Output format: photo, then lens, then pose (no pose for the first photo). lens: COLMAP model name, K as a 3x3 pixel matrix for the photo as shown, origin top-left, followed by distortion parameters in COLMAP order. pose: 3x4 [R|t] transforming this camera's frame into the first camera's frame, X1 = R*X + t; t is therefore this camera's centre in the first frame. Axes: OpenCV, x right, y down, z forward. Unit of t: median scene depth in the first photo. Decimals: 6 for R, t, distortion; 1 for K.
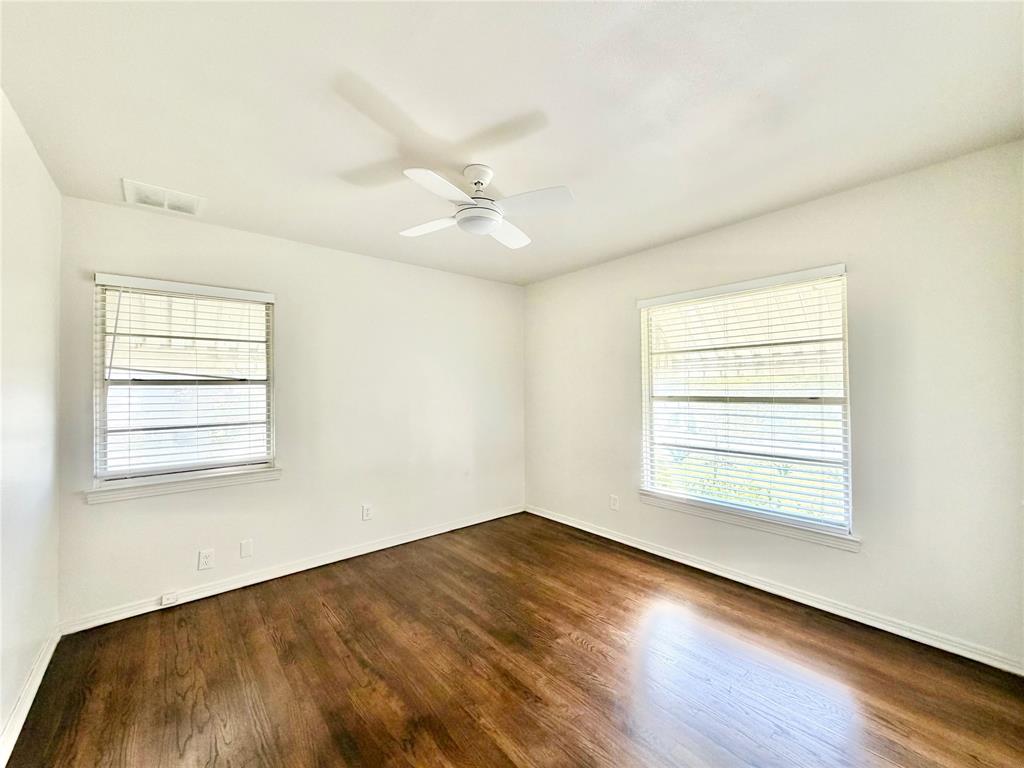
lens RADIAL K [[405.0, 0, 512.0], [0, 405.0, 384.0], [0, 0, 1]] dist [0.000652, 0.000166]
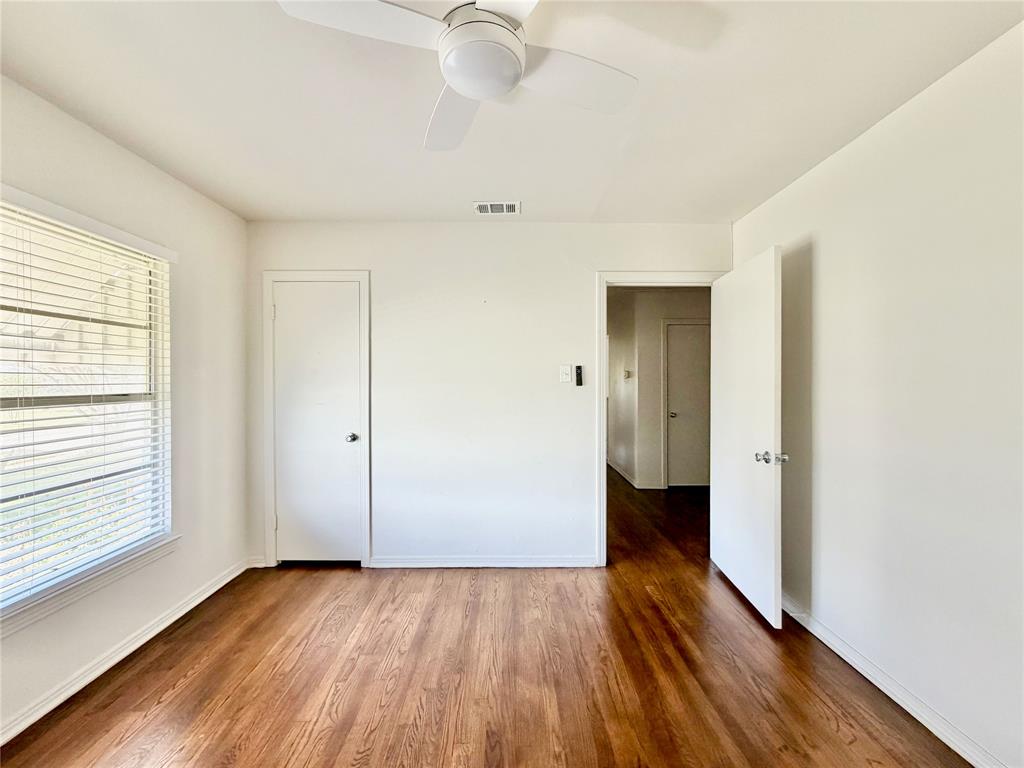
lens RADIAL K [[405.0, 0, 512.0], [0, 405.0, 384.0], [0, 0, 1]] dist [0.000652, 0.000166]
pose [[-0.765790, 0.011268, 0.642992, -0.374539], [0.008206, 0.999936, -0.007749, 0.026206], [-0.643038, -0.000657, -0.765834, 1.138256]]
